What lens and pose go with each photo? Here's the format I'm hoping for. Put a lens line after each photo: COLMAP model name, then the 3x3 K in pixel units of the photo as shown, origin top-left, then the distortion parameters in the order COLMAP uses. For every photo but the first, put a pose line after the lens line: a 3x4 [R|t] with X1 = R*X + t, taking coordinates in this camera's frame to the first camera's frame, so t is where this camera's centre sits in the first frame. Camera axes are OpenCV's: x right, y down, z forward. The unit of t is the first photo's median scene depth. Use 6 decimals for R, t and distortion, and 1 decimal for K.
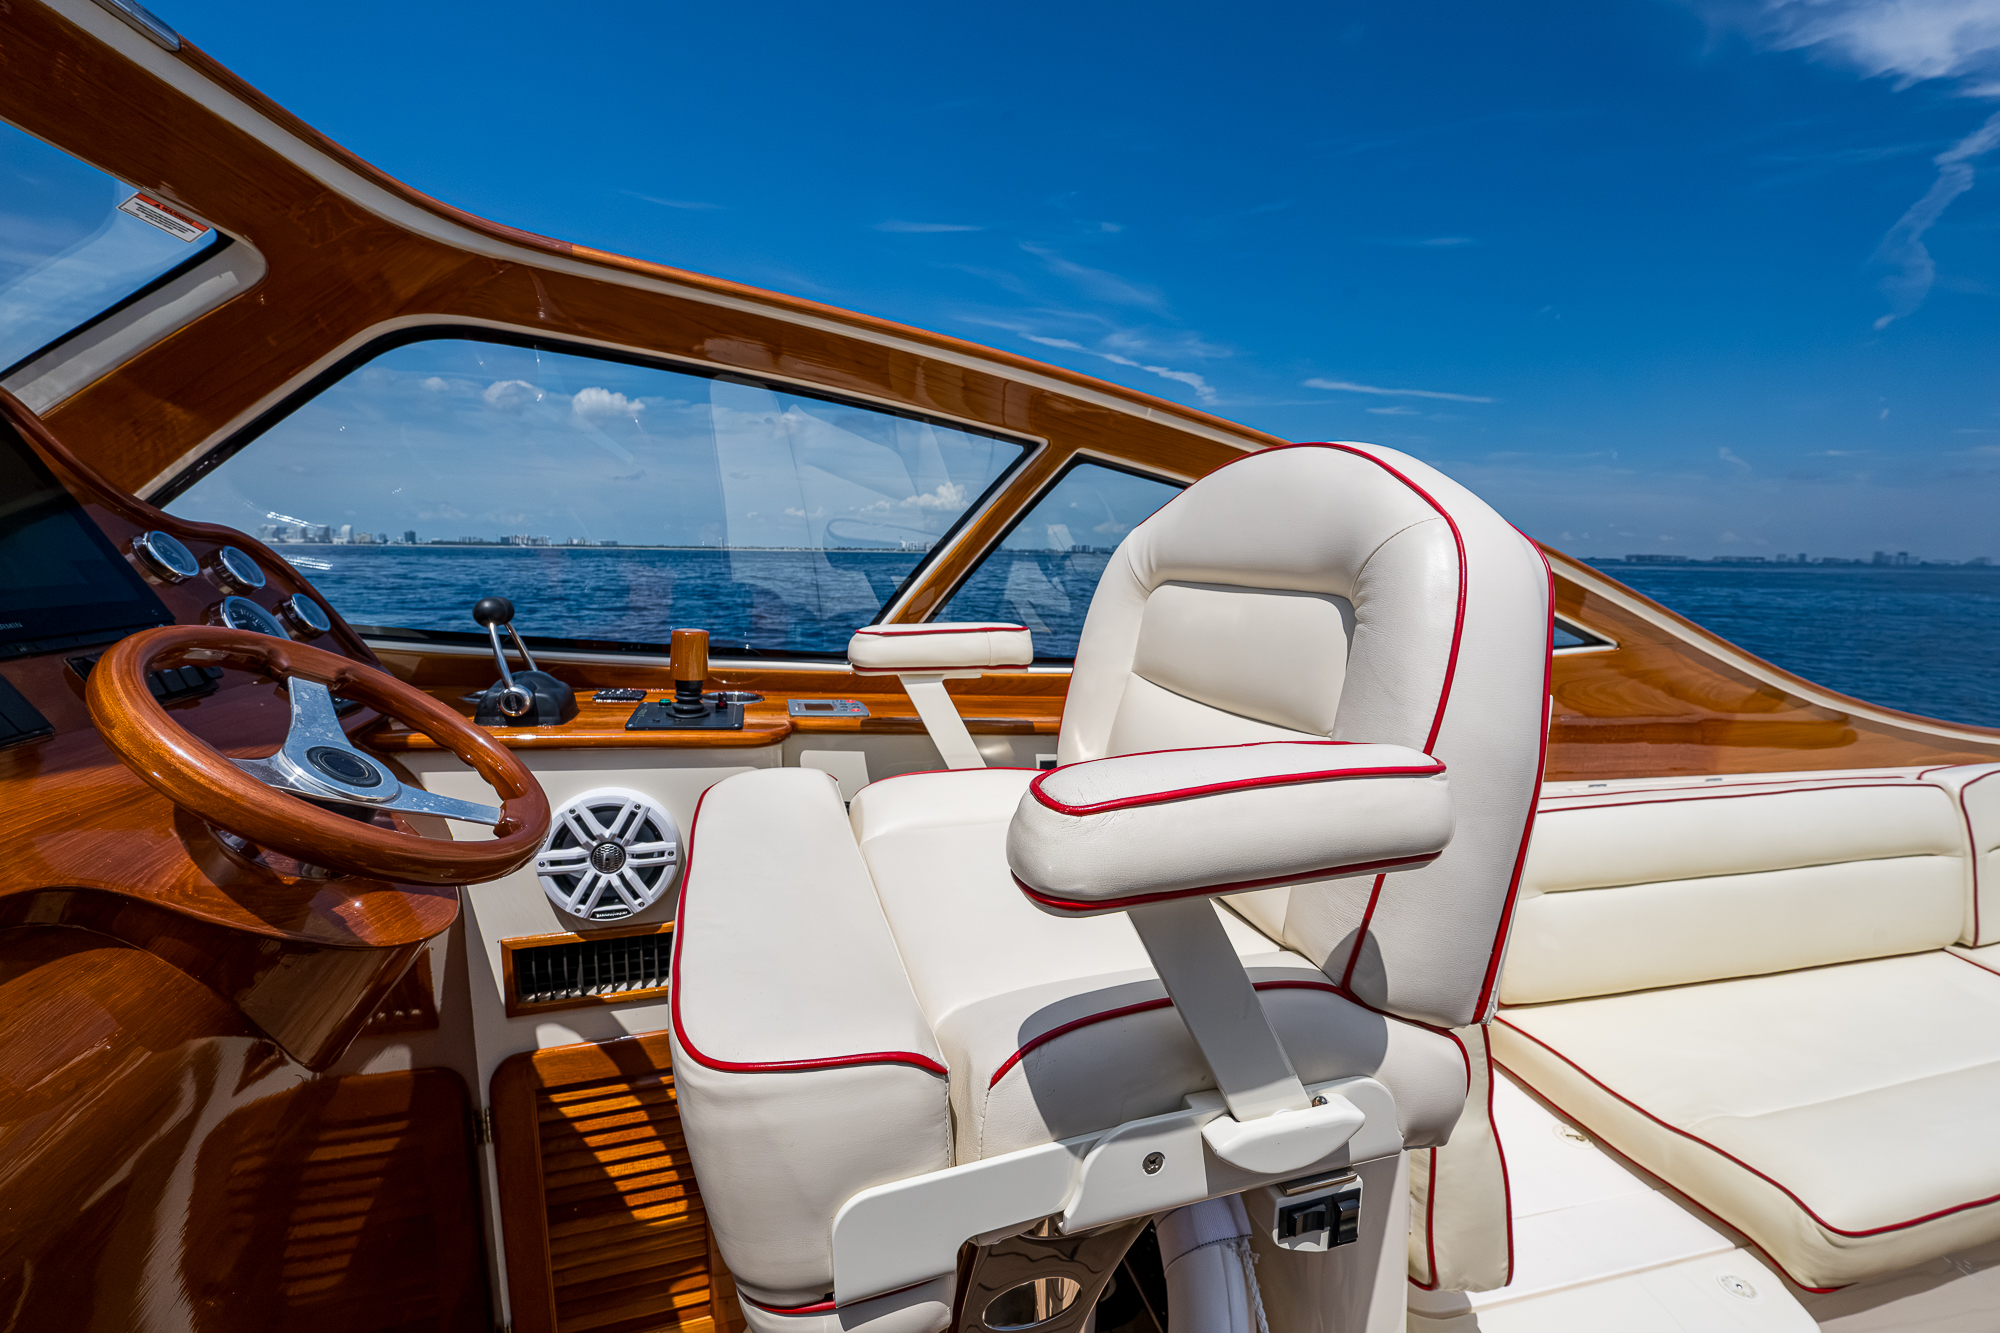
lens RADIAL K [[800.6, 0, 996.9], [0, 800.6, 679.9], [0, 0, 1]] dist [-0.003794, 0.000834]
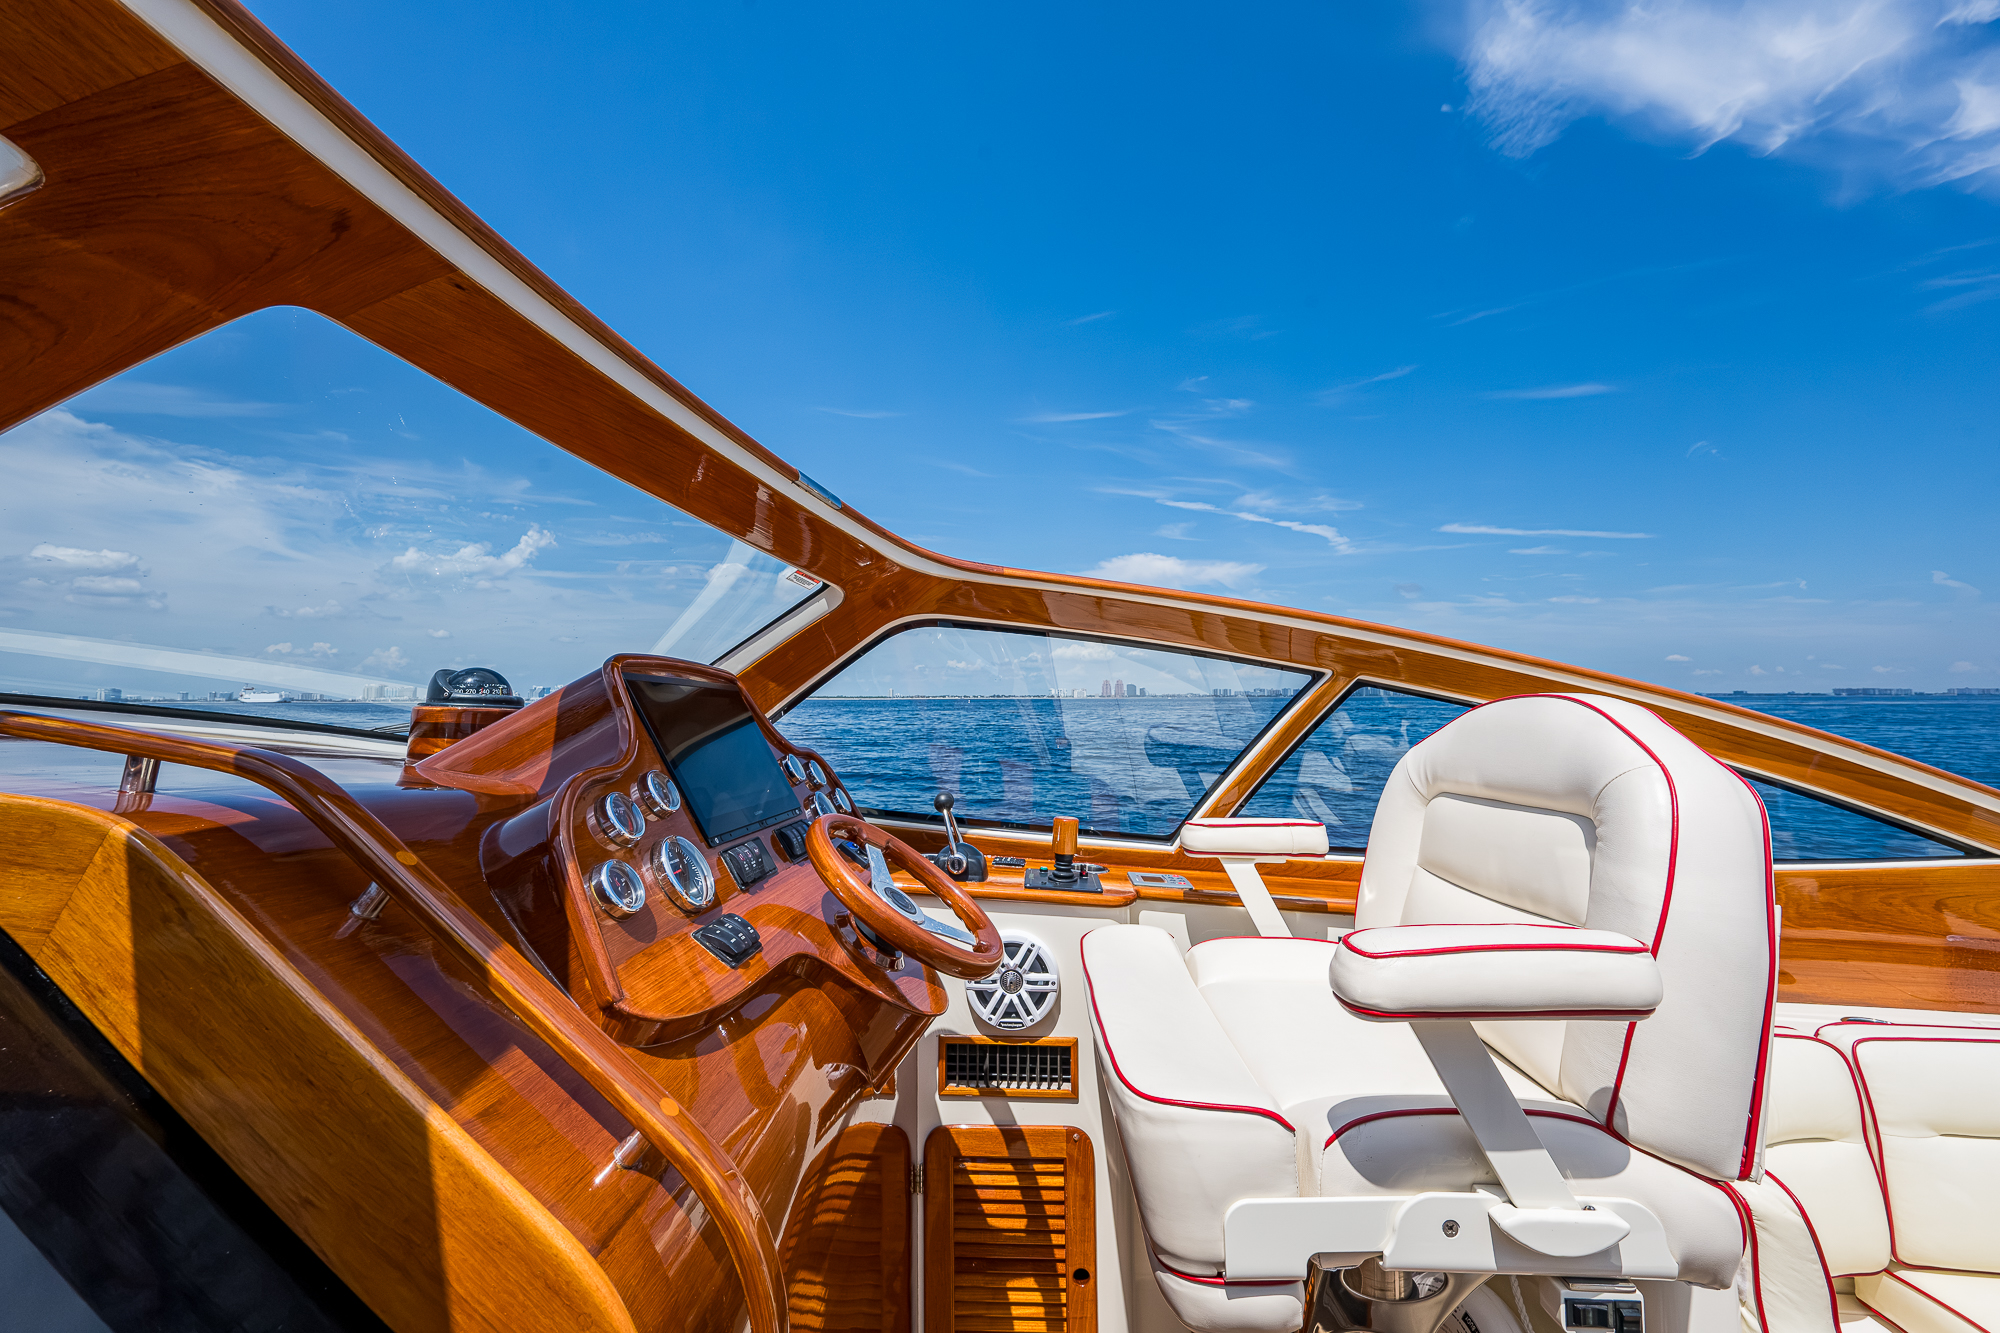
lens RADIAL K [[871.2, 0, 959.7], [0, 871.2, 642.6], [0, 0, 1]] dist [-0.004282, 0.000917]
pose [[0.947861, -0.027459, -0.317499, -0.076447], [-0.044970, 0.974787, -0.218560, -0.022532], [0.315495, 0.221442, 0.922728, -0.632111]]
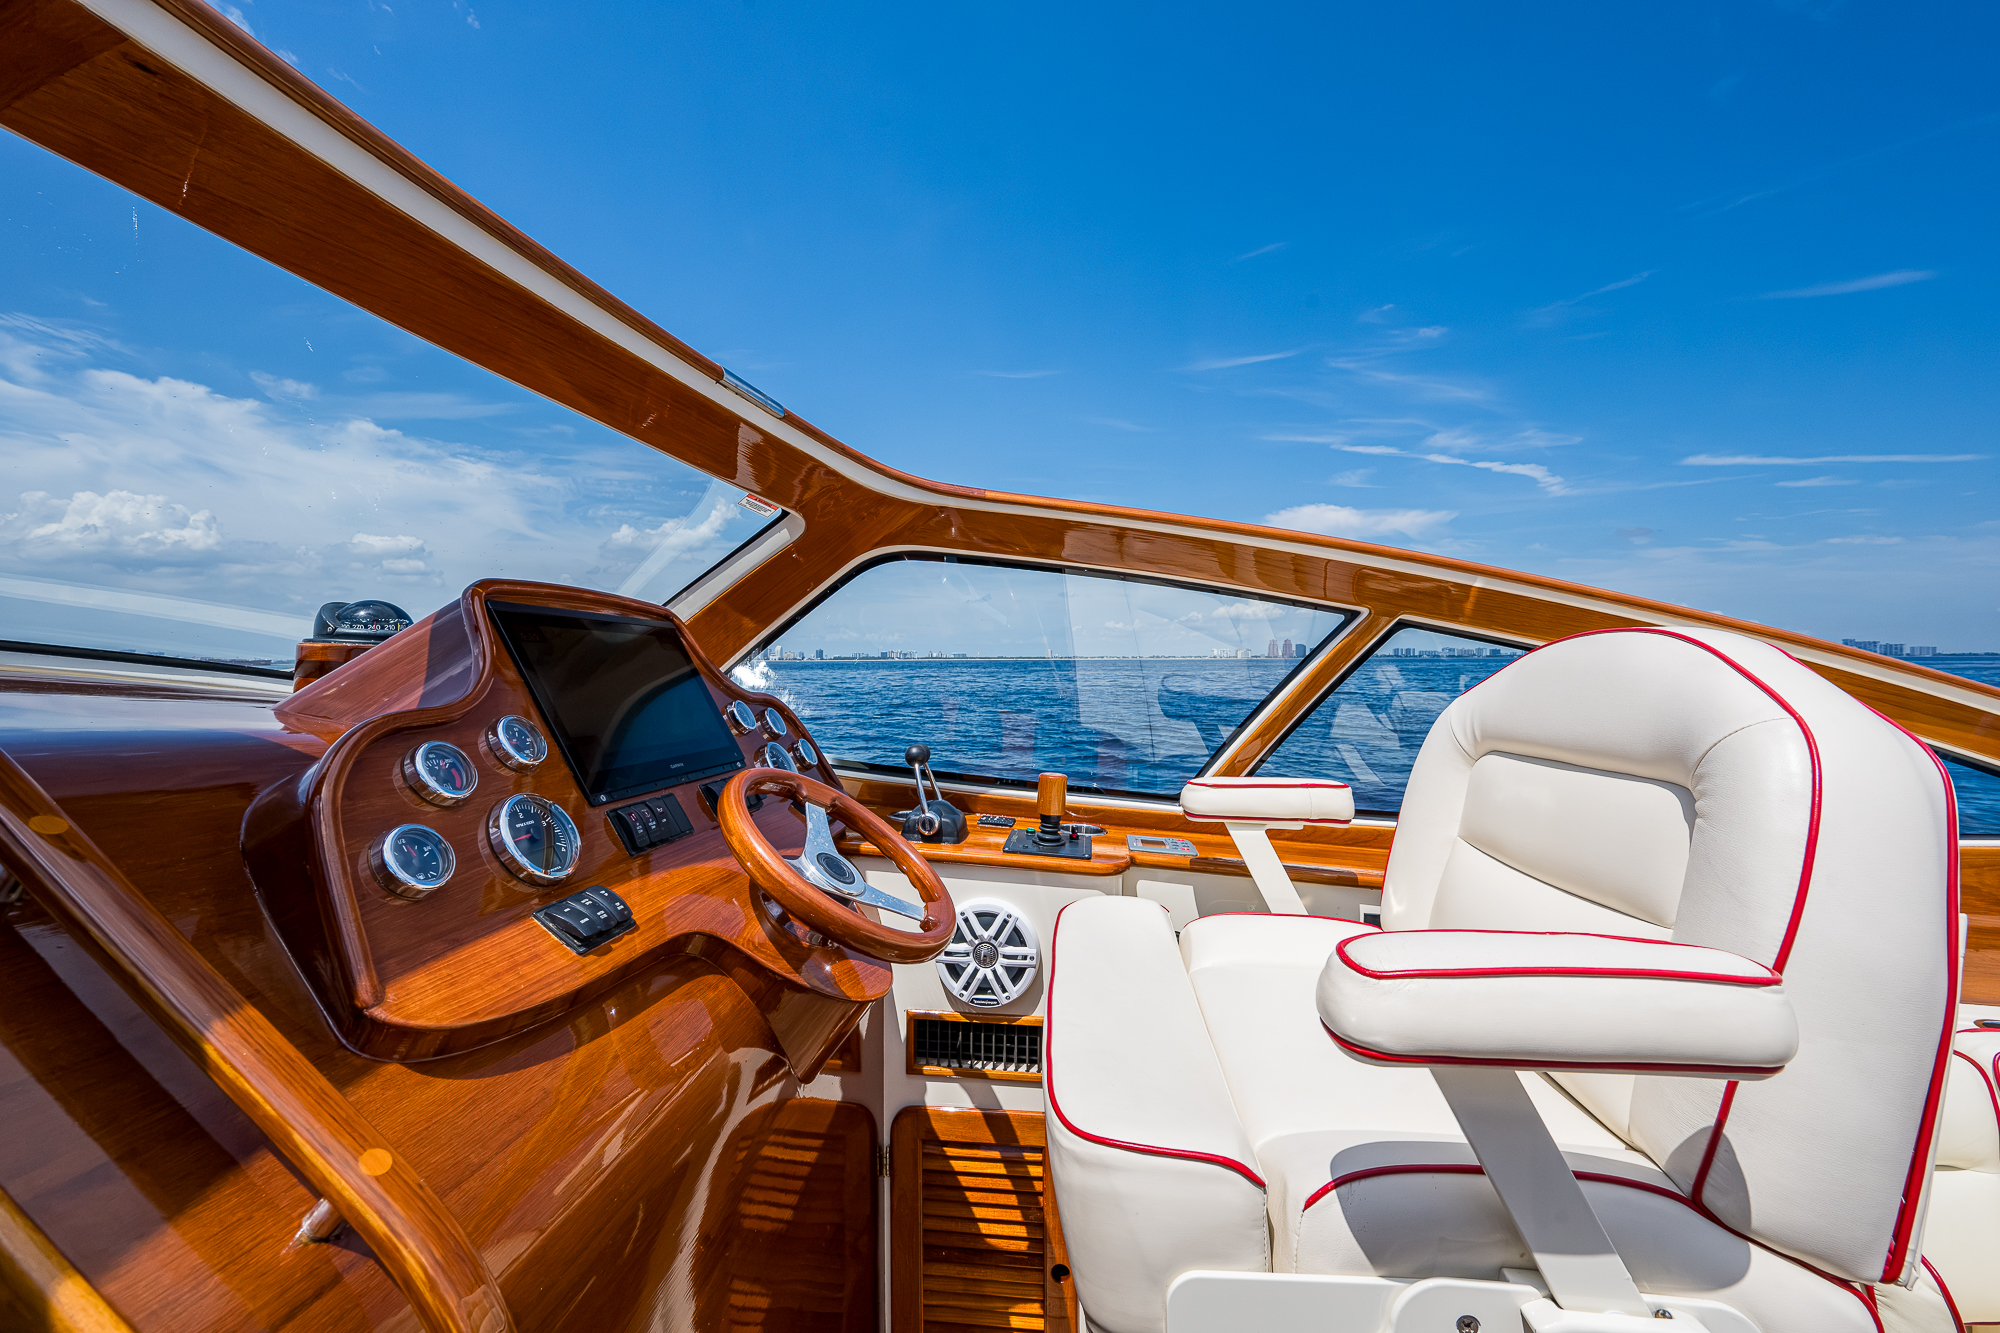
lens RADIAL K [[800.6, 0, 1002.4], [0, 800.6, 666.4], [0, 0, 1]] dist [-0.003794, 0.000834]
pose [[0.925729, -0.000949, -0.378187, 0.016597], [-0.057108, 0.988179, -0.142269, -0.053765], [0.373851, 0.153300, 0.914732, -0.231850]]
